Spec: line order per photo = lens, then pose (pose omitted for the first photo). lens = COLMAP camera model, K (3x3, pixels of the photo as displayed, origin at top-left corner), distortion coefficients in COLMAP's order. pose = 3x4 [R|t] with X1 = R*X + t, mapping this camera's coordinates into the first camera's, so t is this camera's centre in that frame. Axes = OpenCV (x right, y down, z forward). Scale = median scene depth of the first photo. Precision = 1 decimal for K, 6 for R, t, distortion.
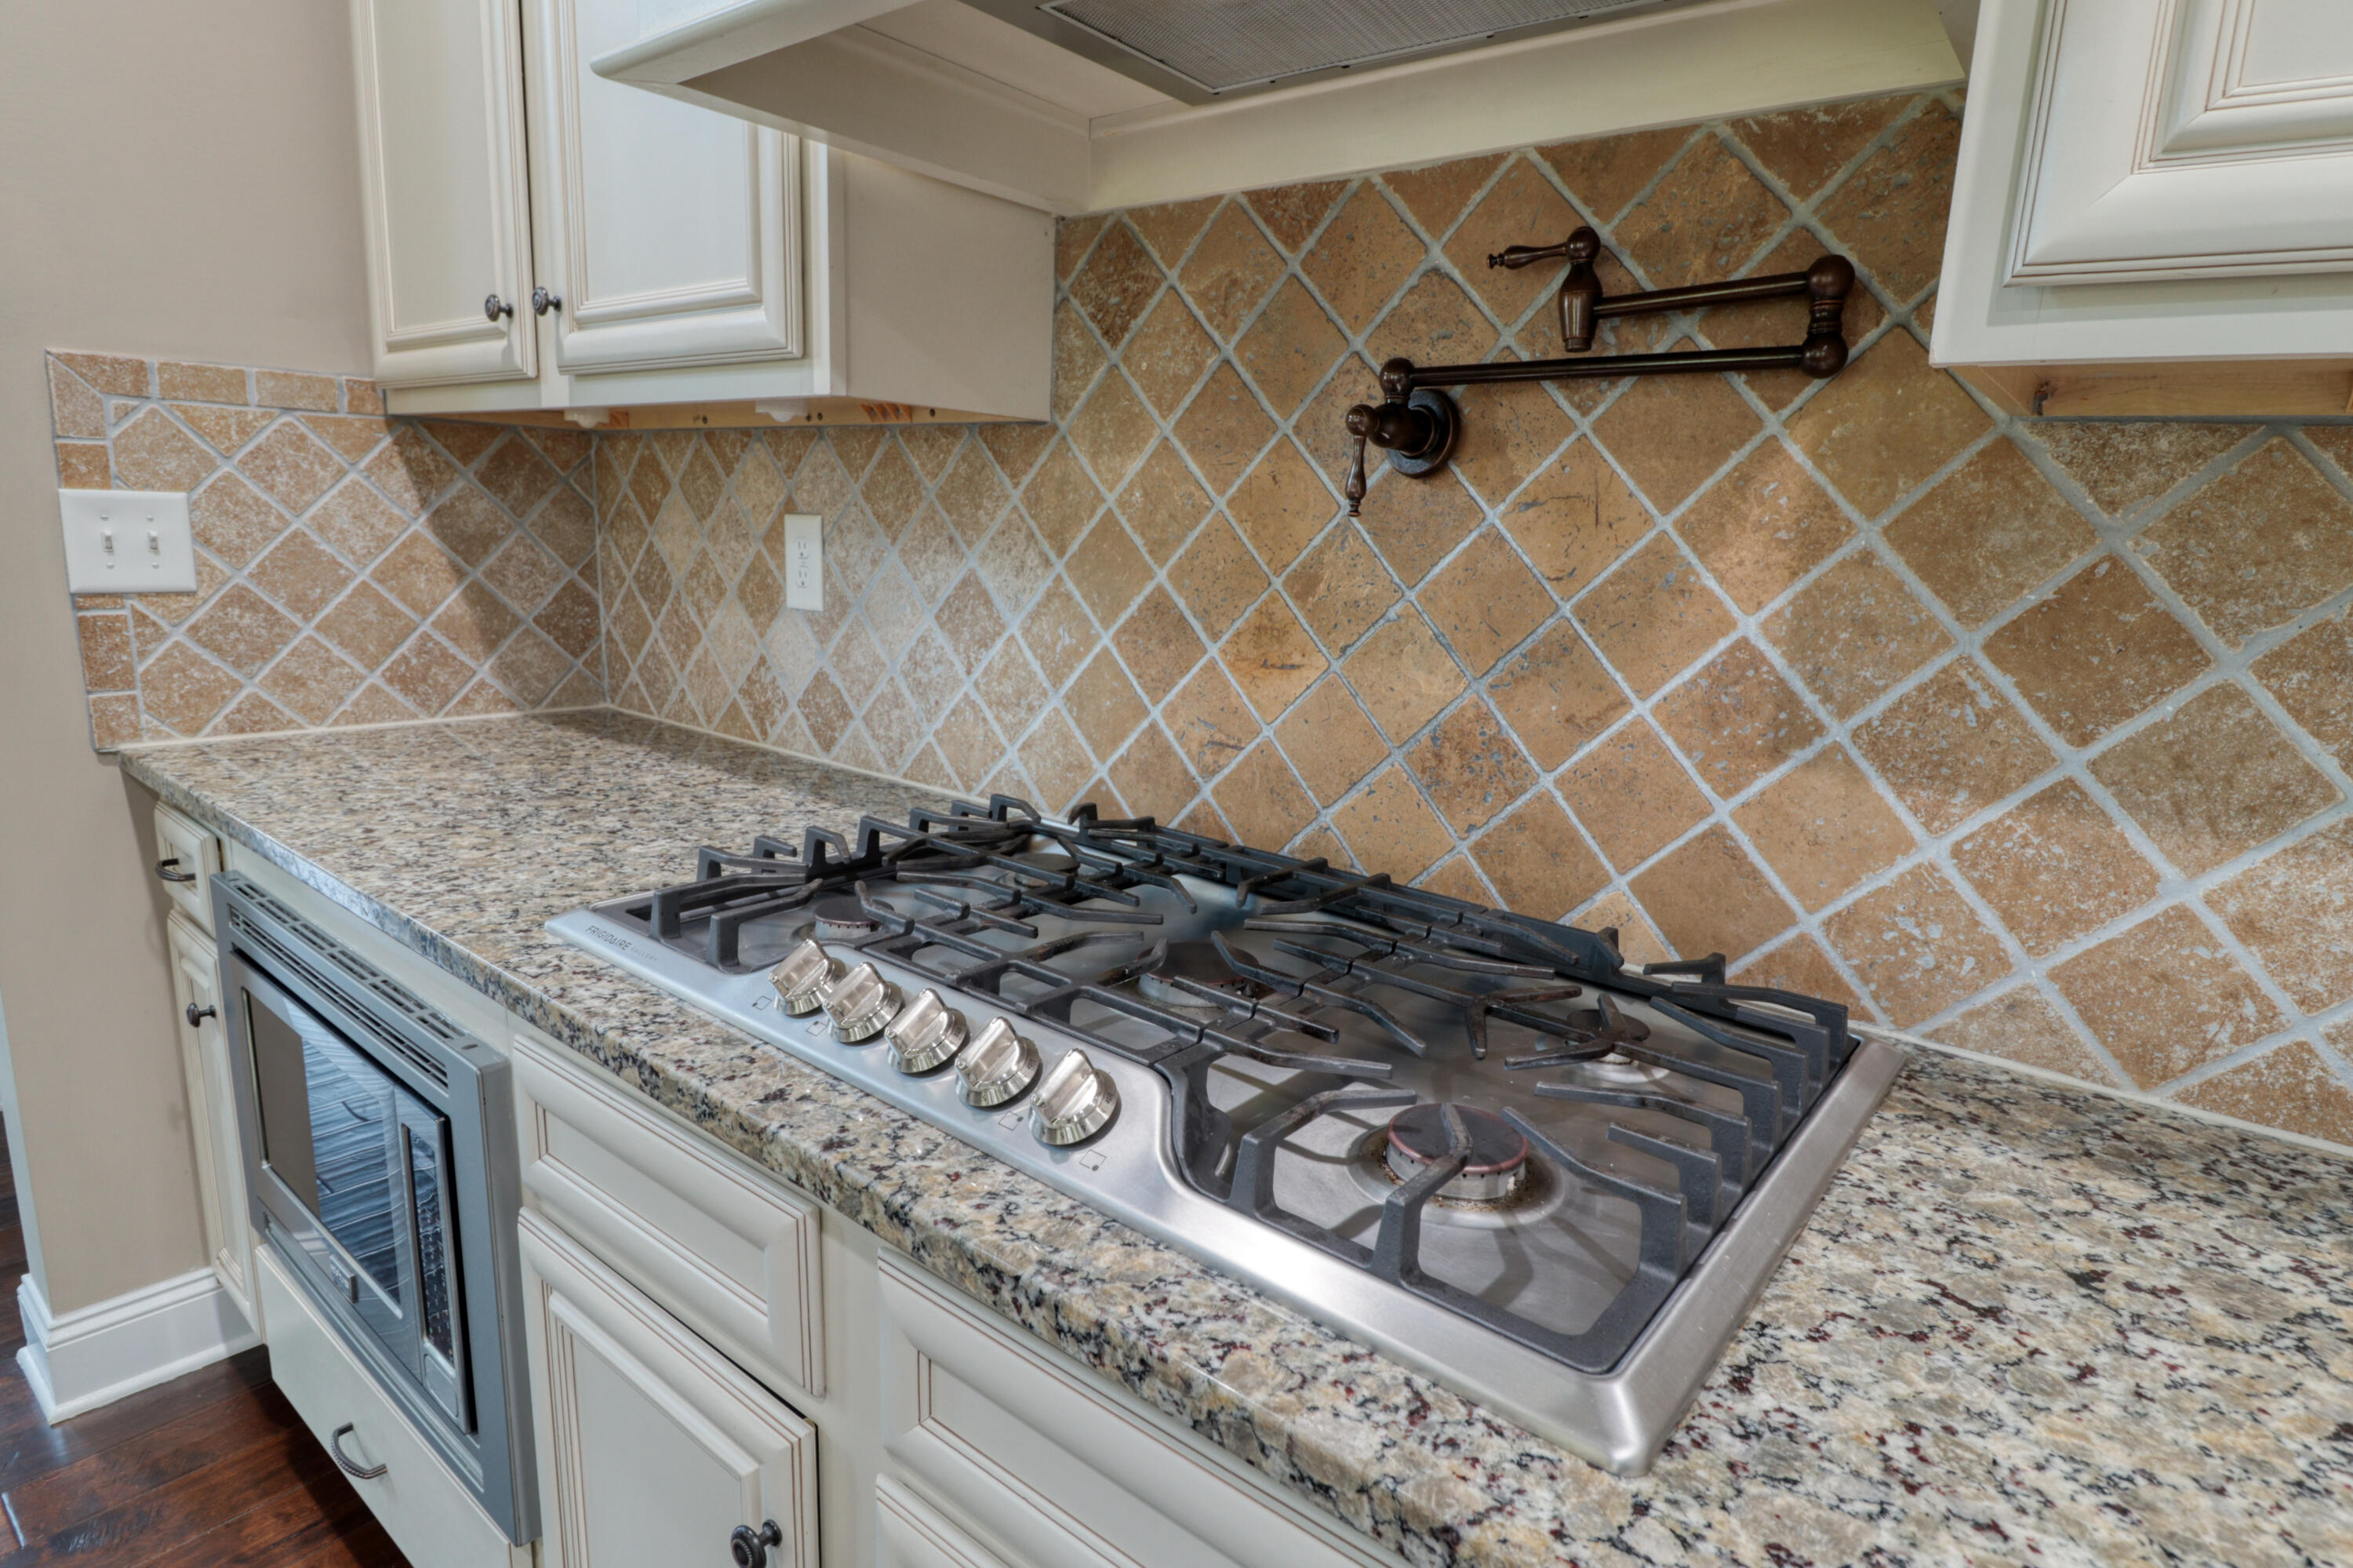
lens RADIAL K [[1263.1, 0, 1180.6], [0, 1263.1, 791.2], [0, 0, 1]] dist [-0.001080, -0.000173]
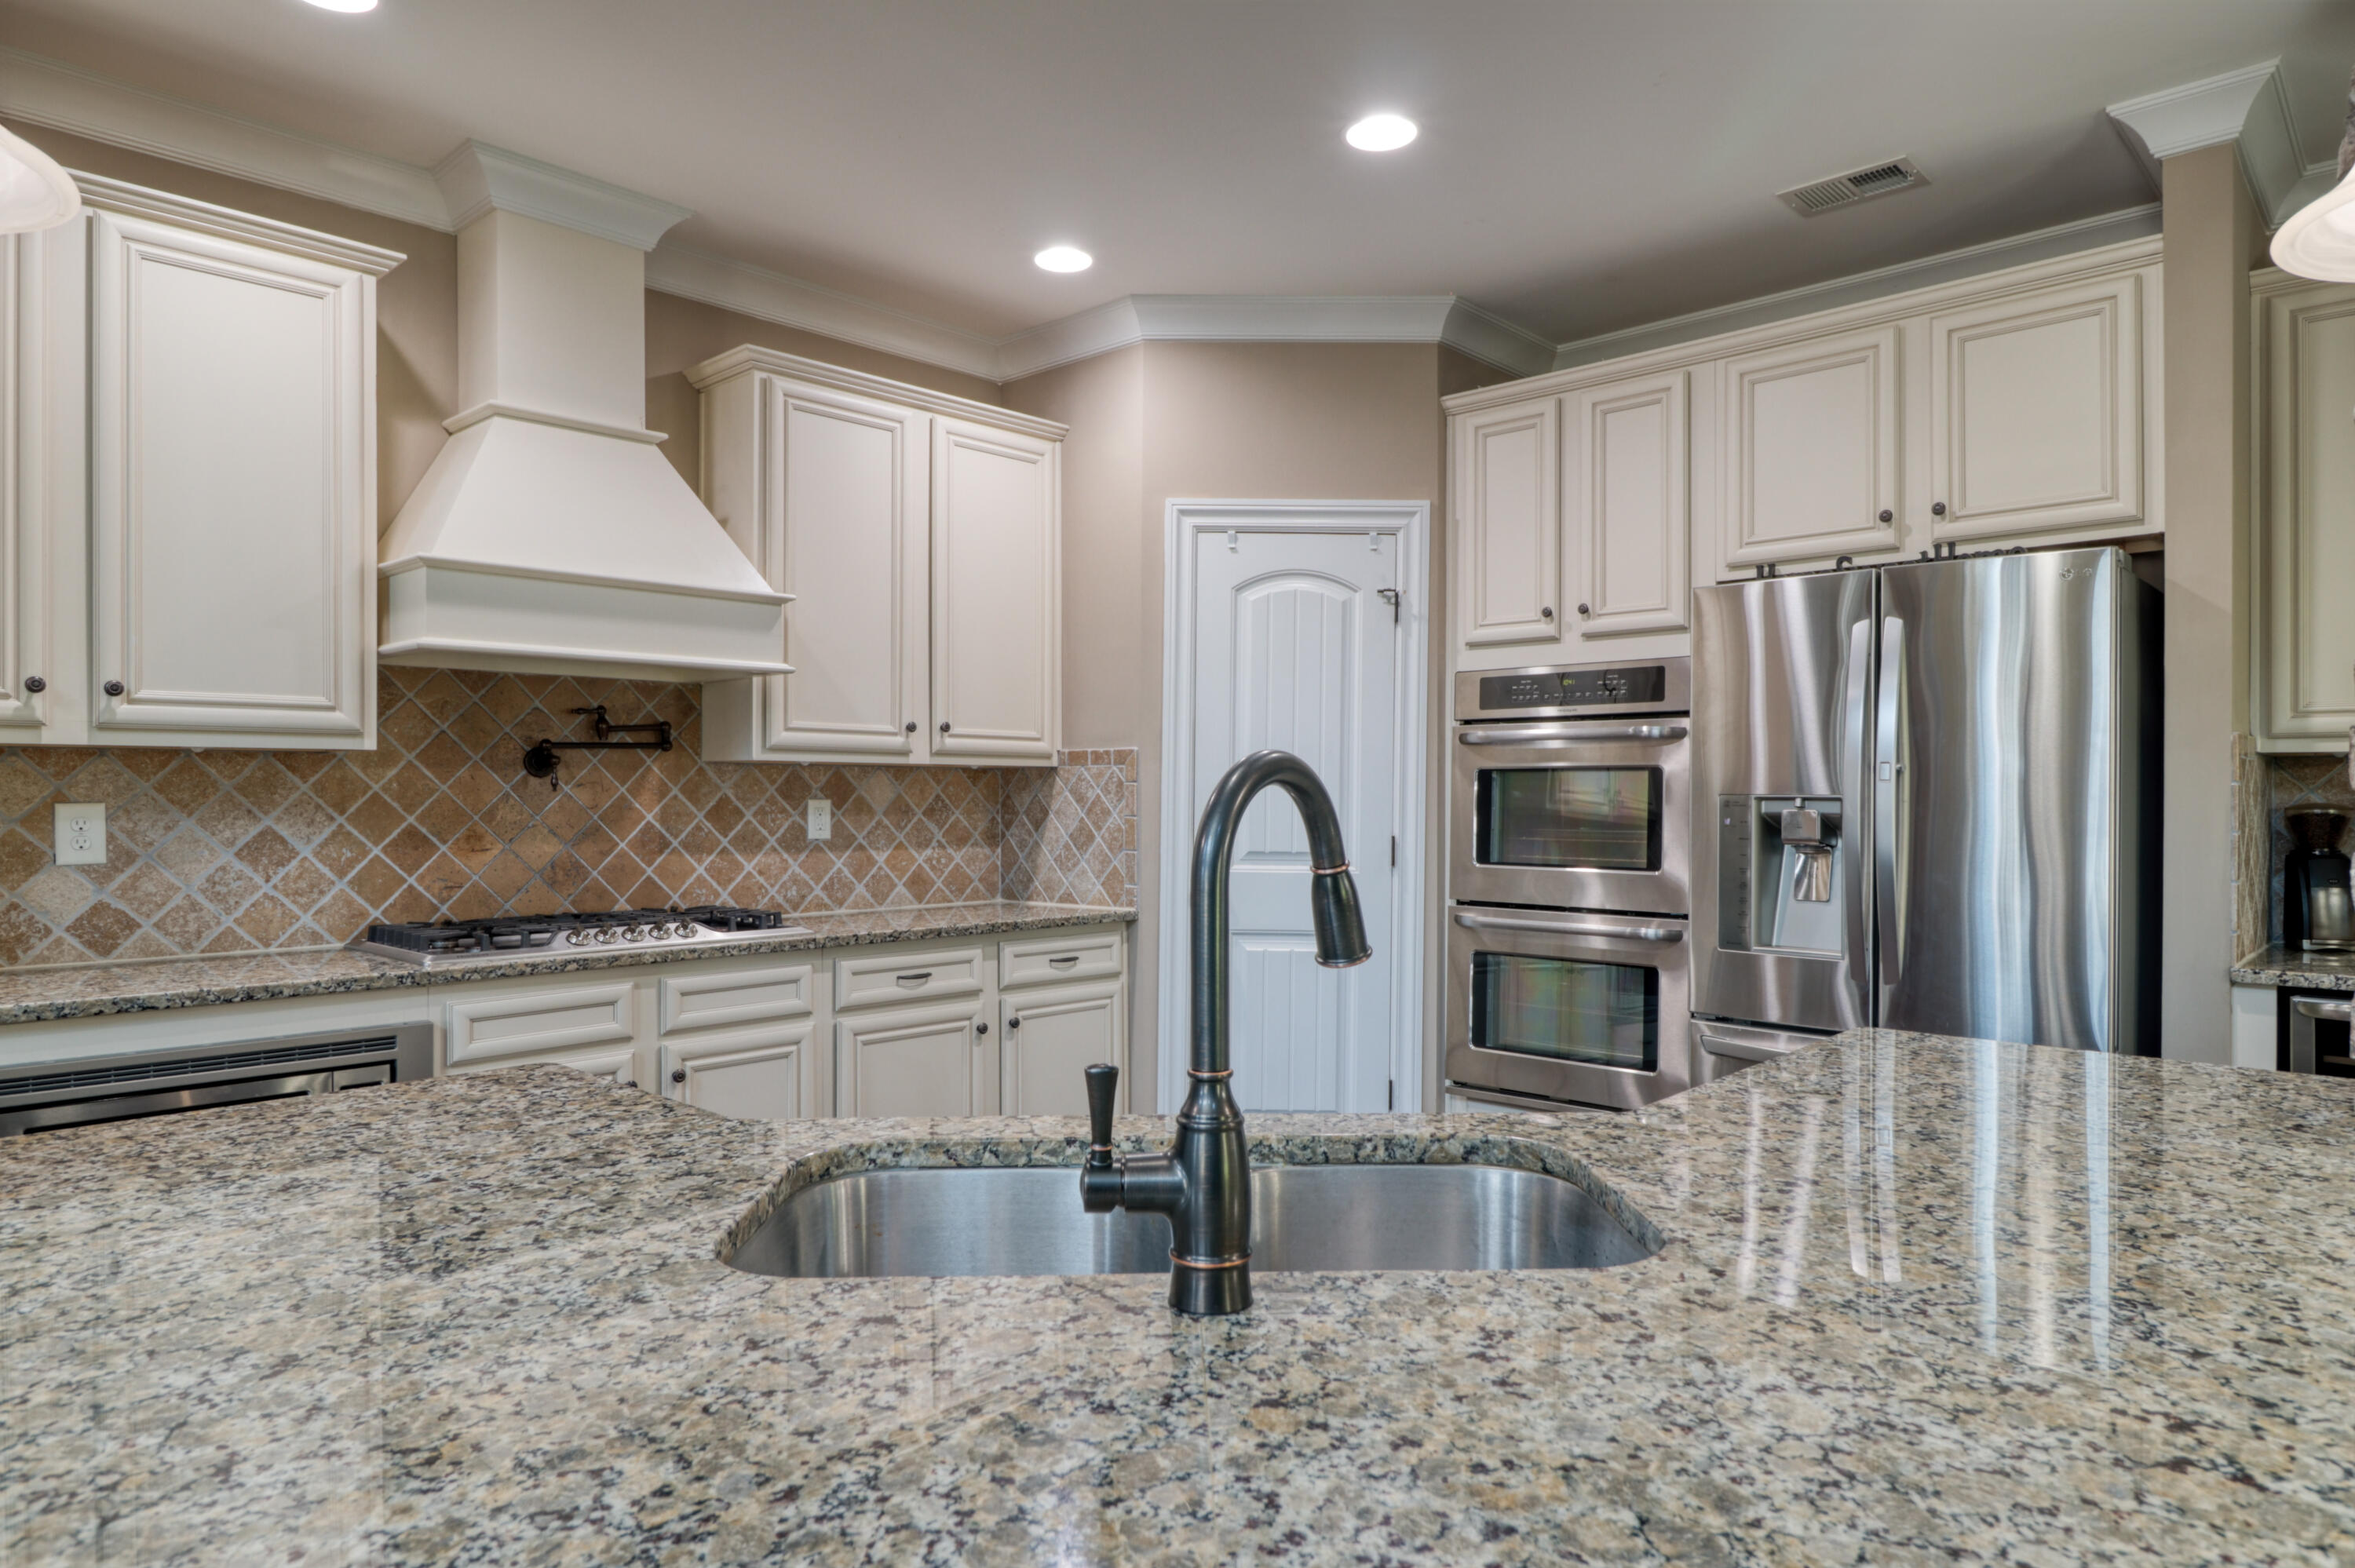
lens RADIAL K [[1409.1, 0, 1180.8], [0, 1409.1, 788.6], [0, 0, 1]] dist [0.000316, -0.000016]
pose [[0.086550, -0.039949, 0.995446, -2.602705], [0.213707, 0.976680, 0.020615, 0.020949], [-0.973056, 0.210950, 0.093069, -0.645934]]
